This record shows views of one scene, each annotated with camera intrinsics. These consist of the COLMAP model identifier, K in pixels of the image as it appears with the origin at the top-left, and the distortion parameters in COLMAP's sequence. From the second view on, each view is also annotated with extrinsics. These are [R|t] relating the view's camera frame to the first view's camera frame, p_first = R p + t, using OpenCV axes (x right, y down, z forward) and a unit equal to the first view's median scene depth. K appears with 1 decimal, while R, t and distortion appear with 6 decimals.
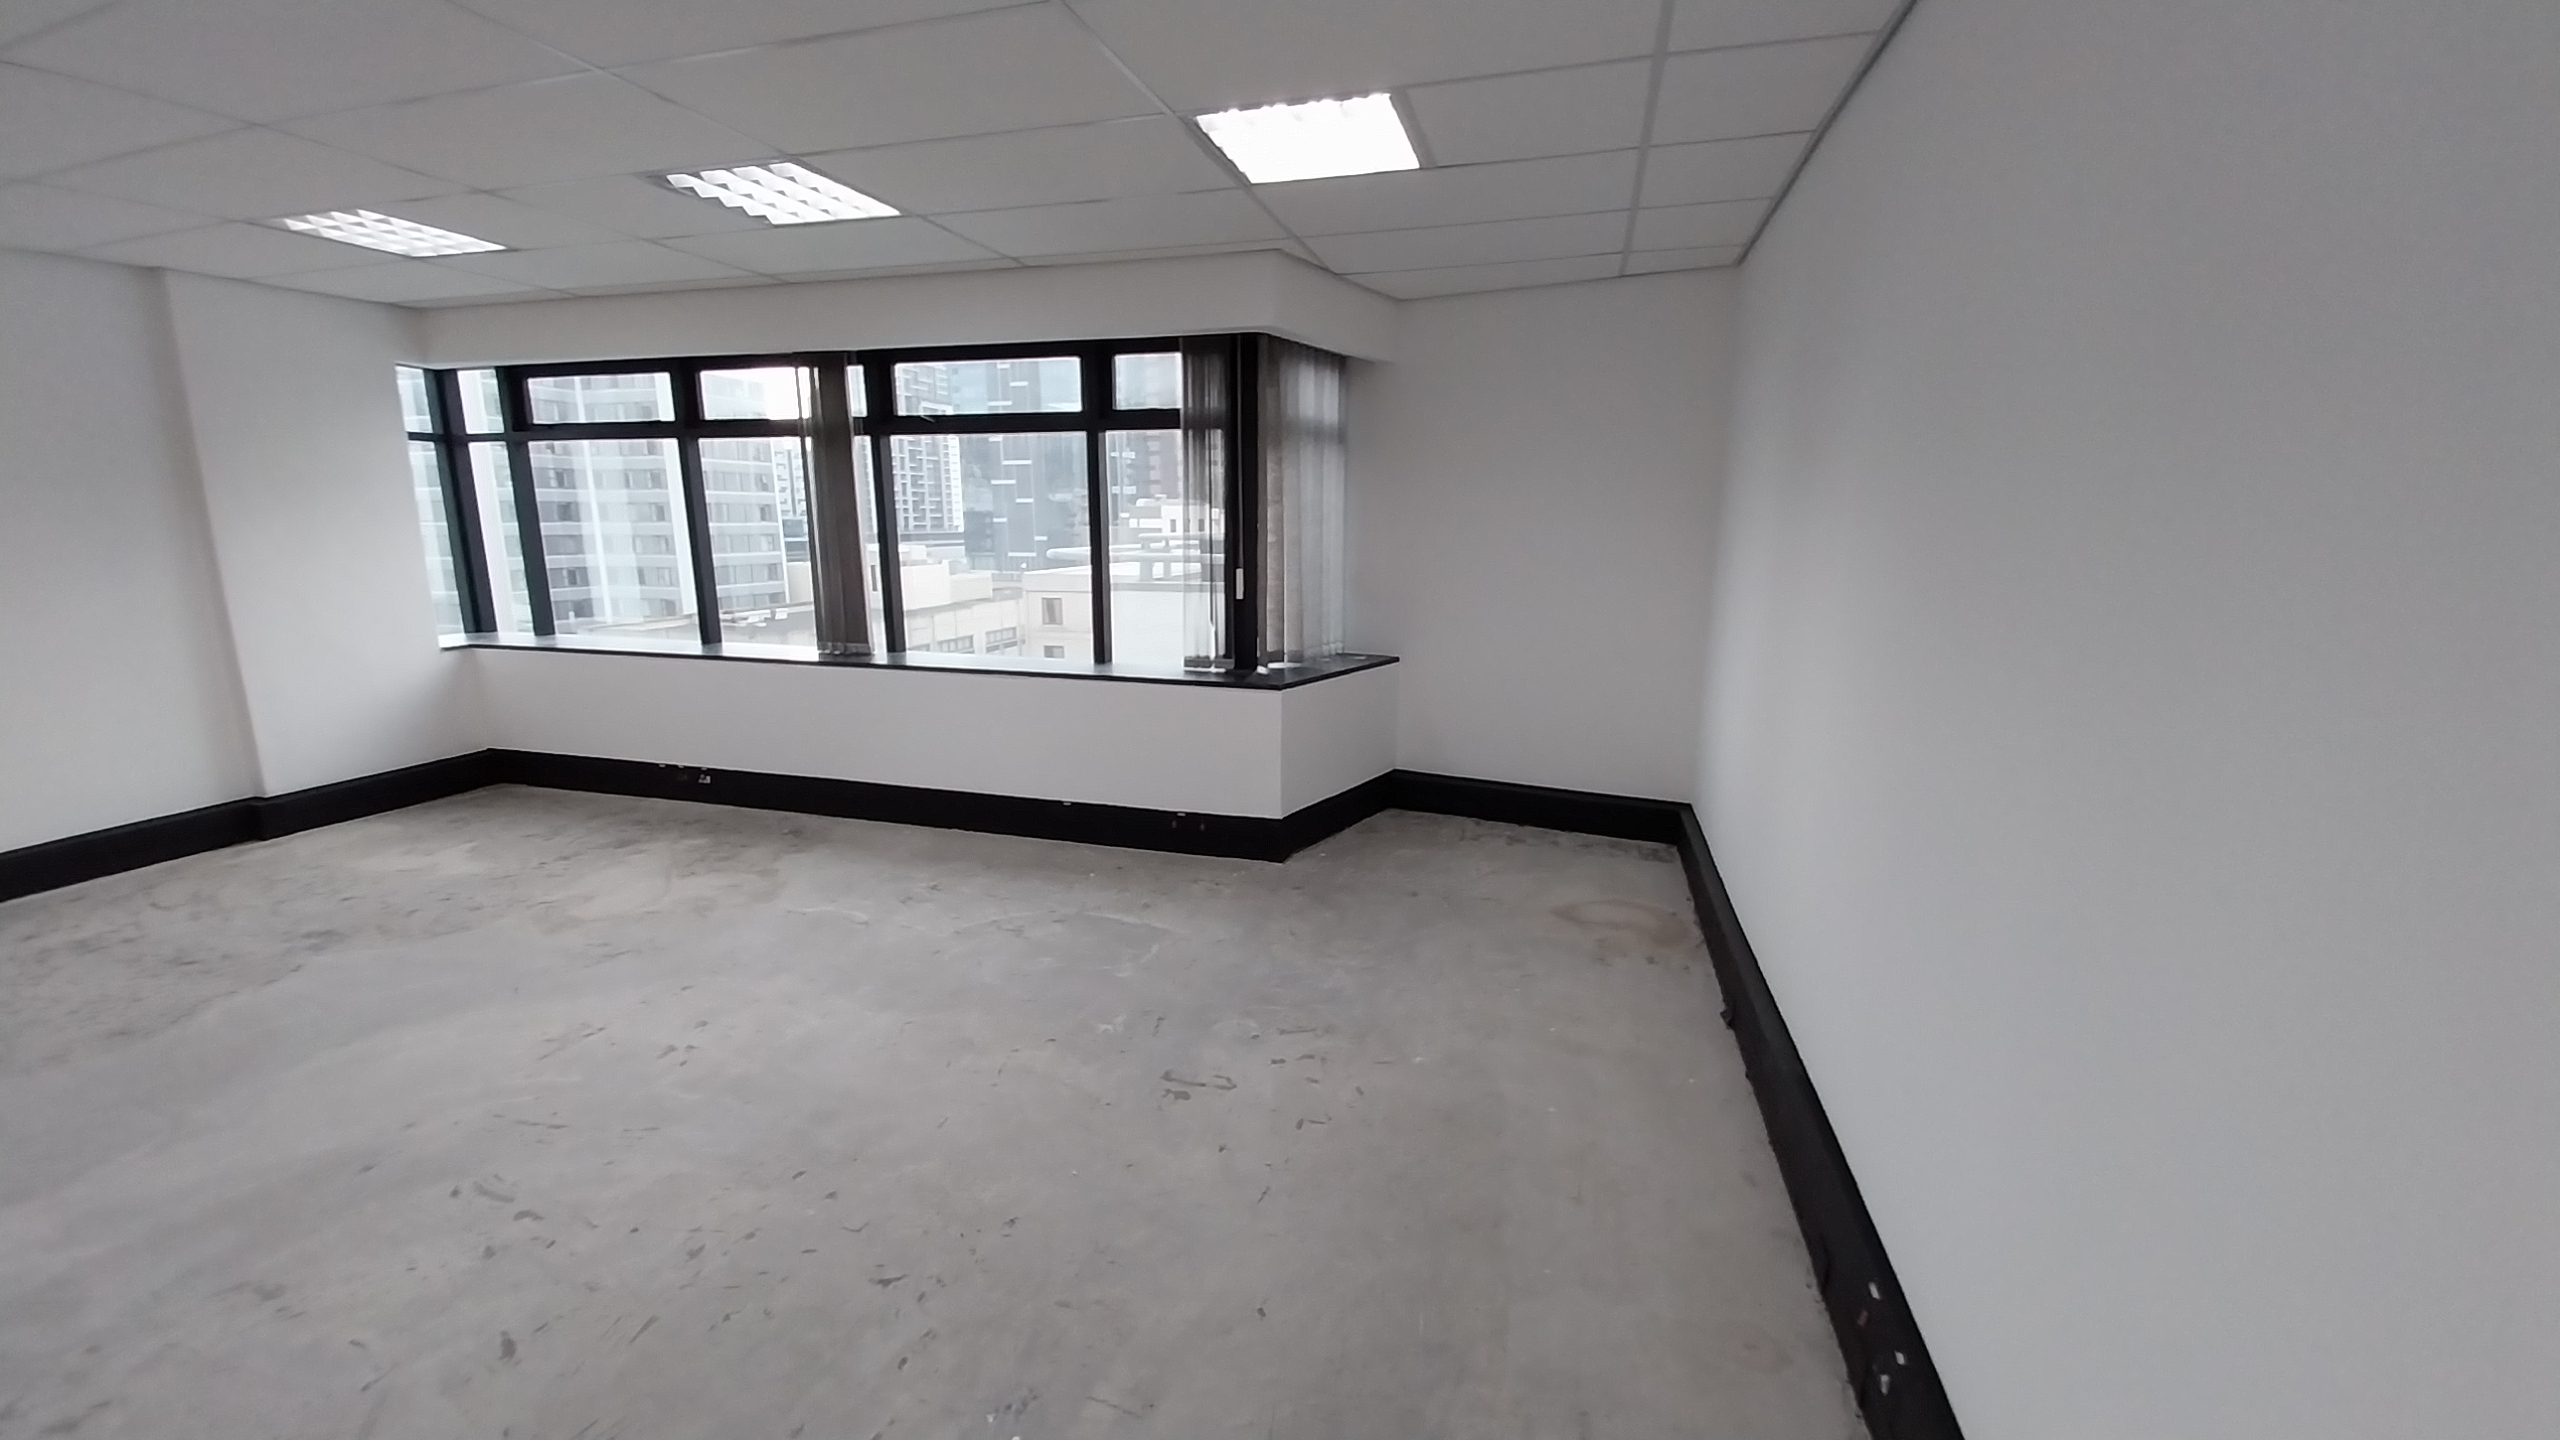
lens RADIAL K [[1004.4, 0, 1282.4], [0, 1004.4, 726.6], [0, 0, 1]] dist [0.016059, -0.012190]
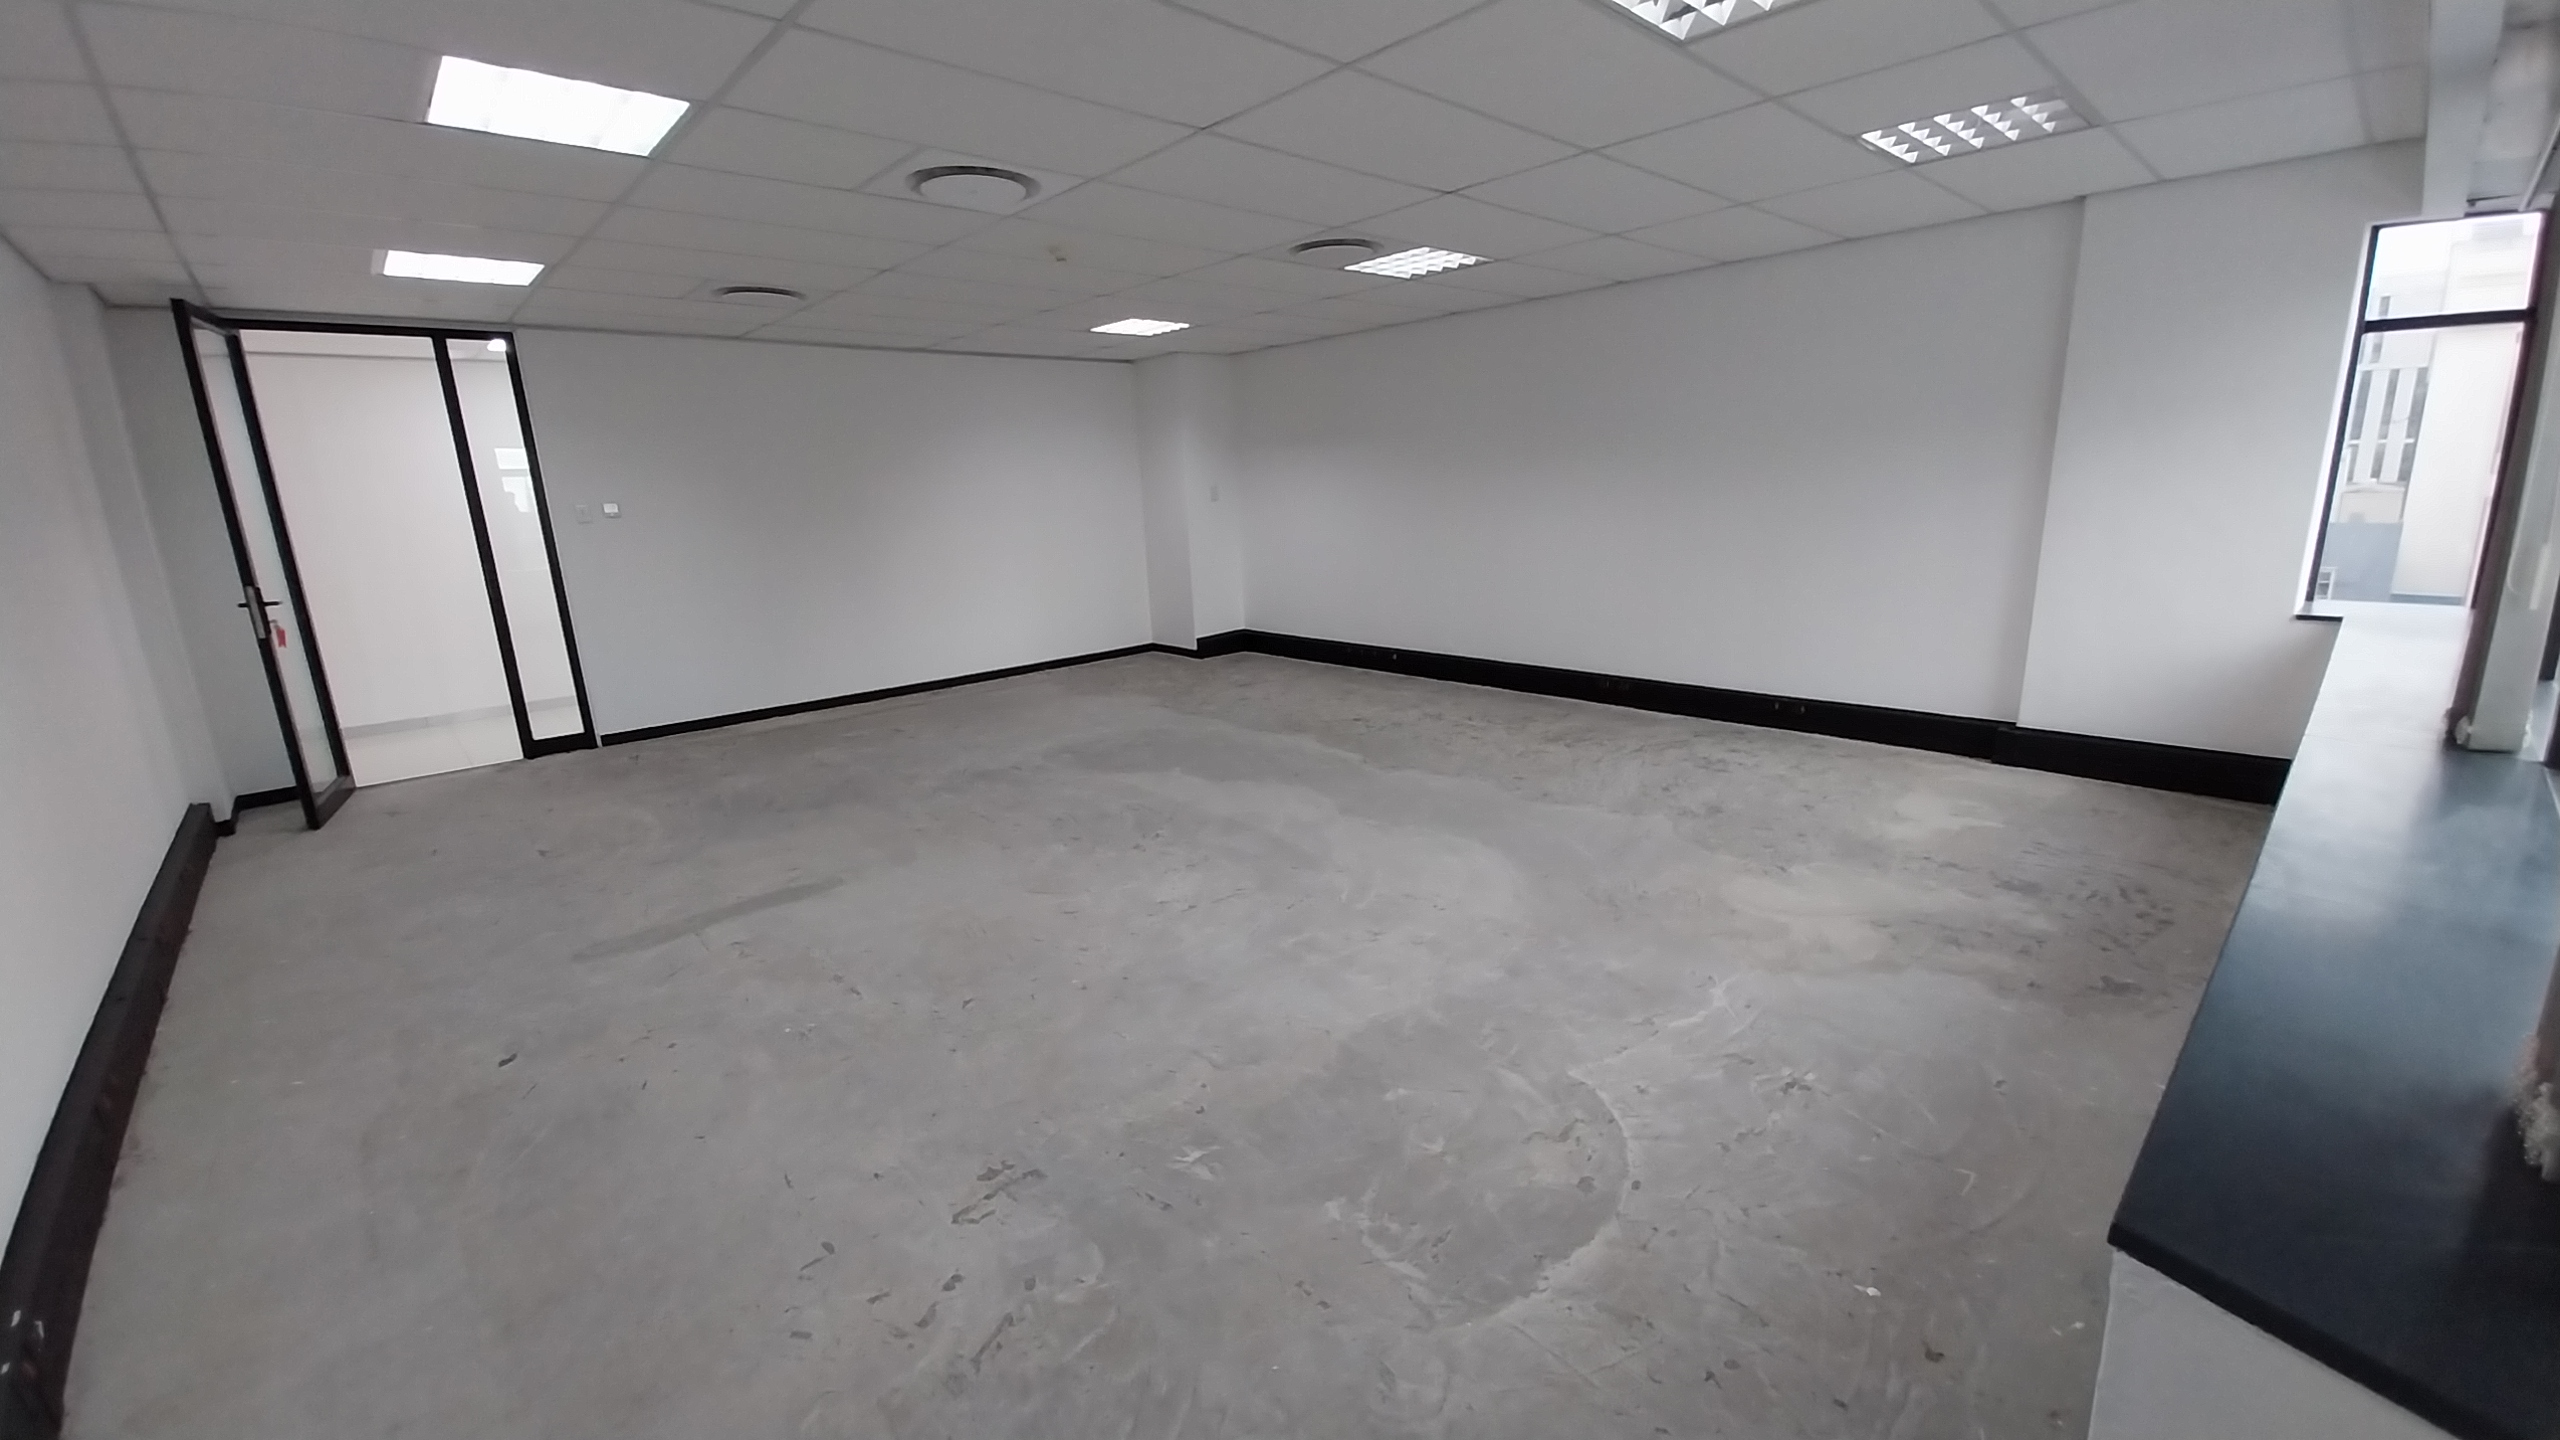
lens RADIAL K [[1005.0, 0, 1299.0], [0, 1005.0, 721.5], [0, 0, 1]] dist [0.022417, -0.015759]
pose [[-0.508210, 0.216493, -0.833579, 0.234232], [-0.137964, 0.934925, 0.326926, -0.180773], [0.850111, 0.281151, -0.445270, 0.889012]]
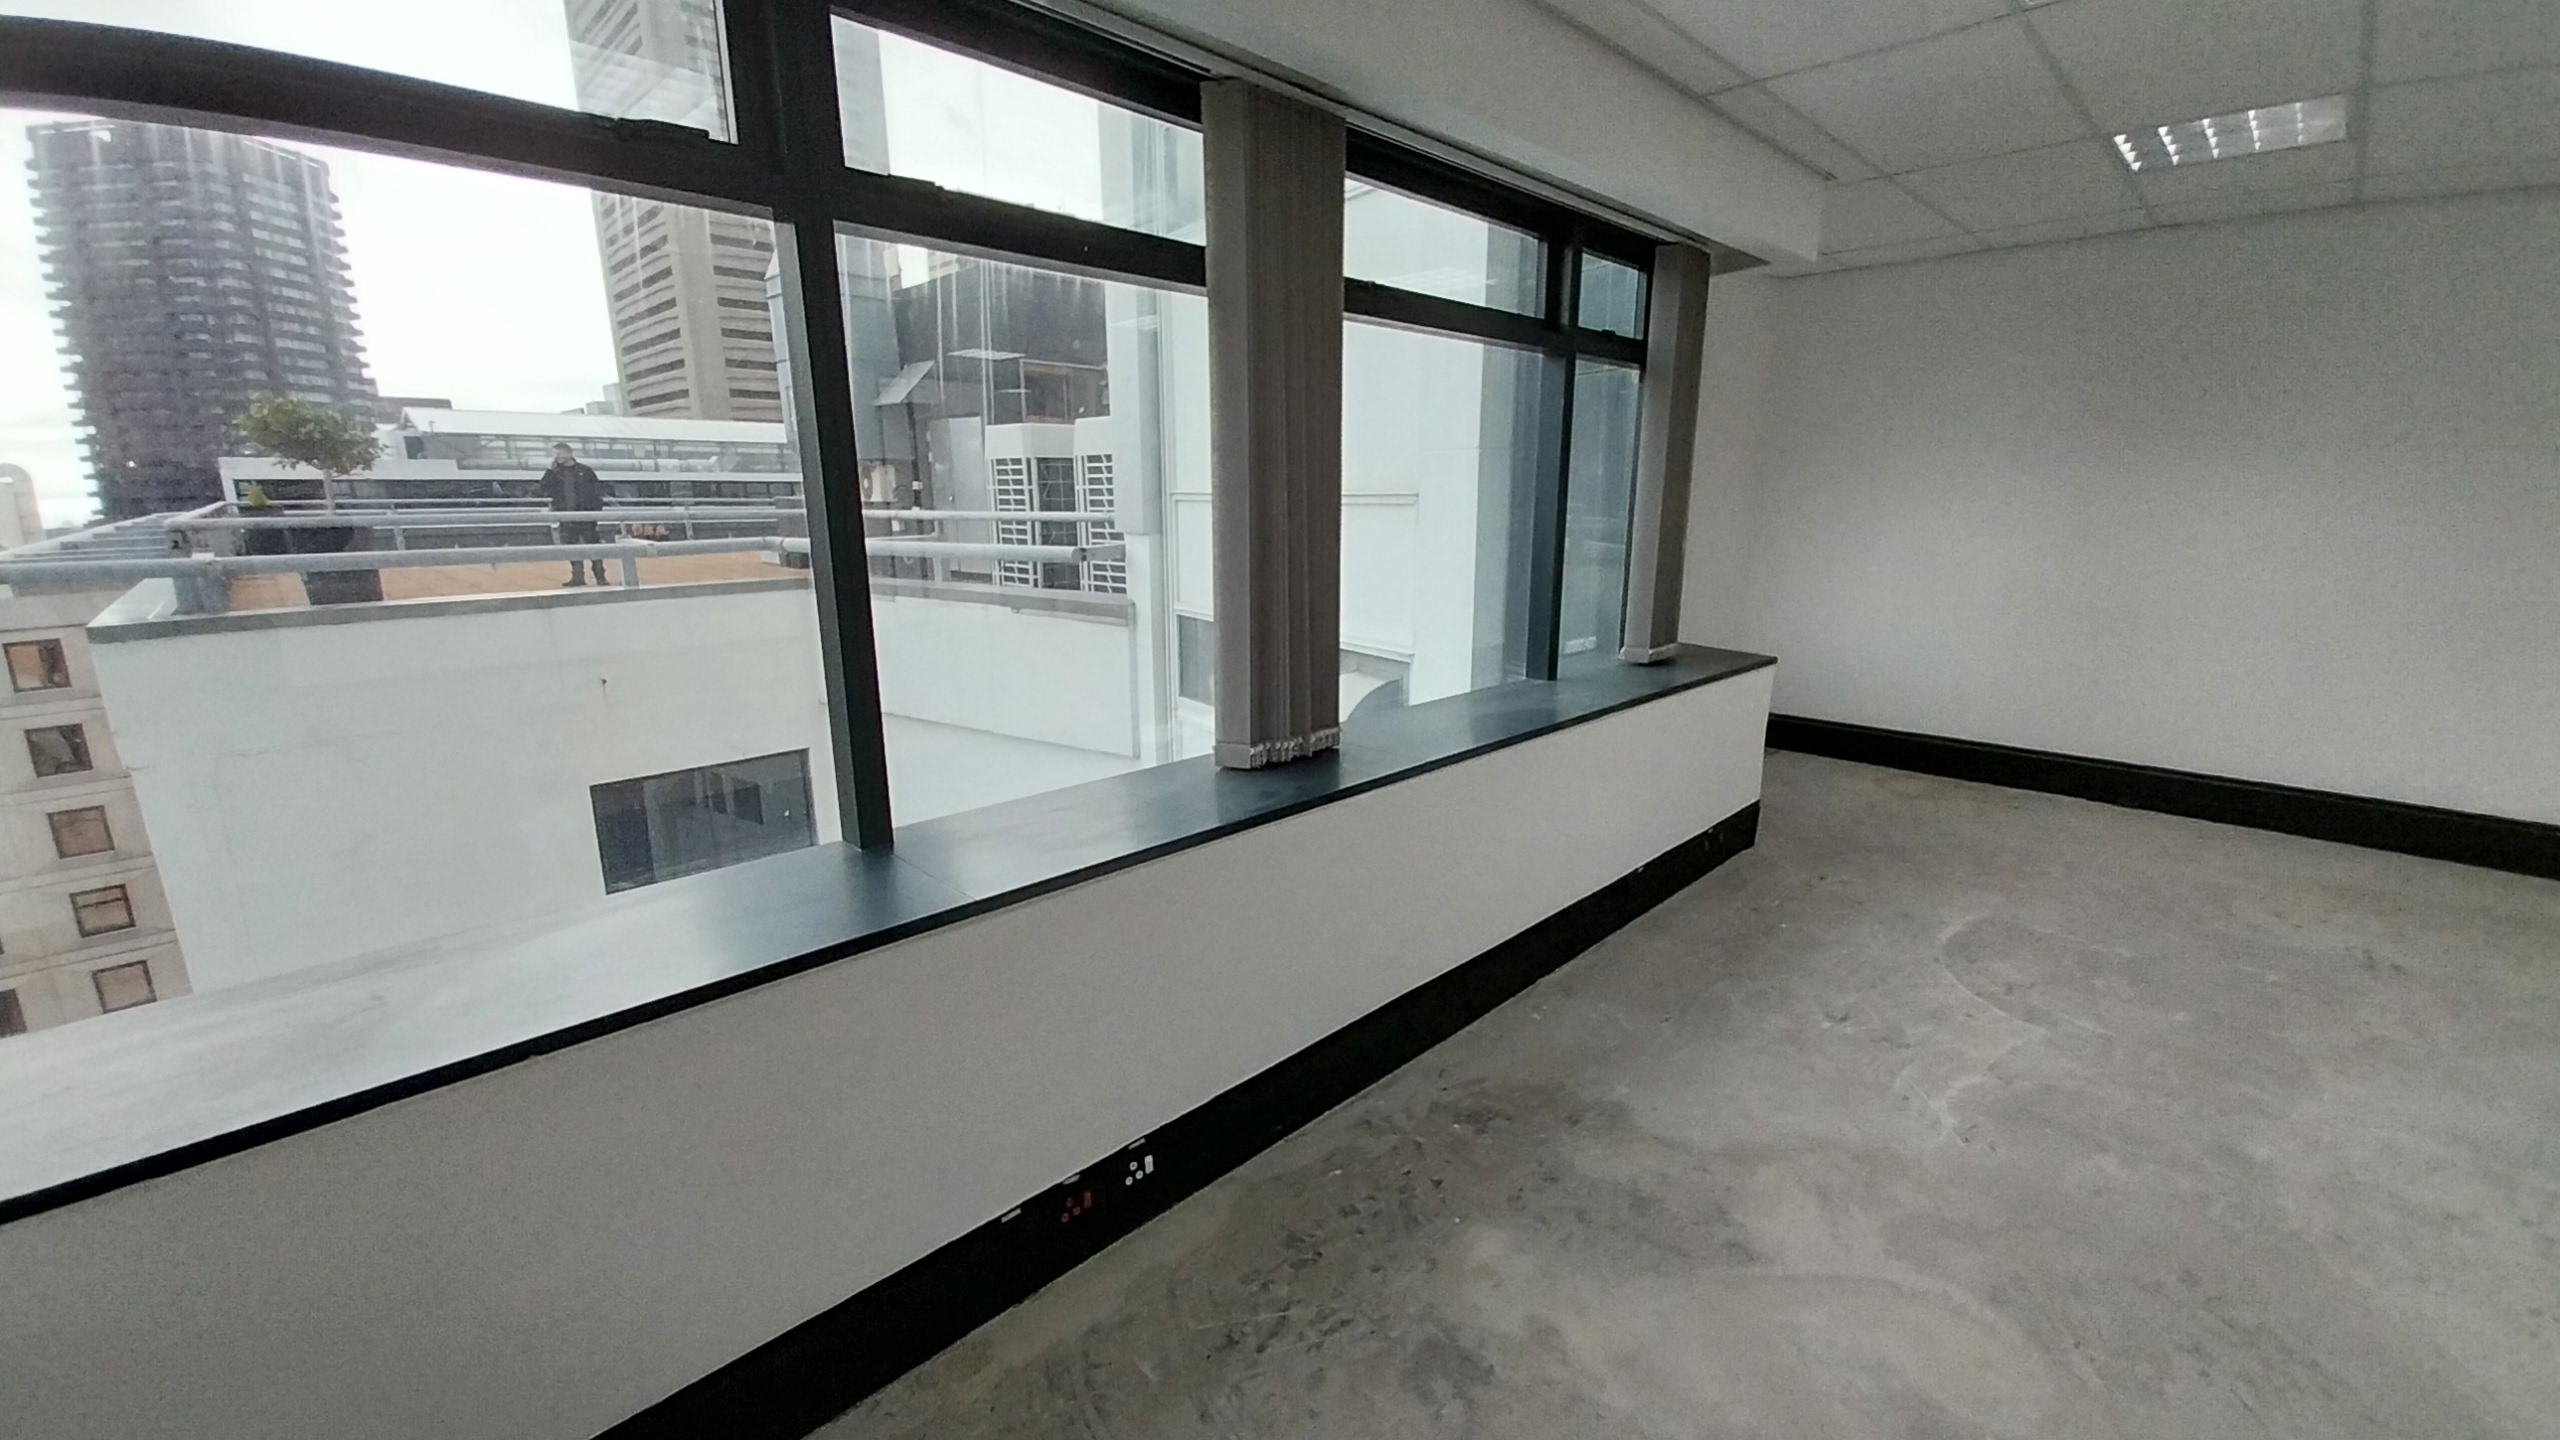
lens RADIAL K [[997.3, 0, 1284.4], [0, 997.3, 729.3], [0, 0, 1]] dist [0.009766, -0.012724]
pose [[0.492213, -0.212088, 0.844242, -0.988087], [0.182919, 0.973410, 0.137890, -0.180233], [-0.851038, 0.086557, 0.517920, 0.885561]]
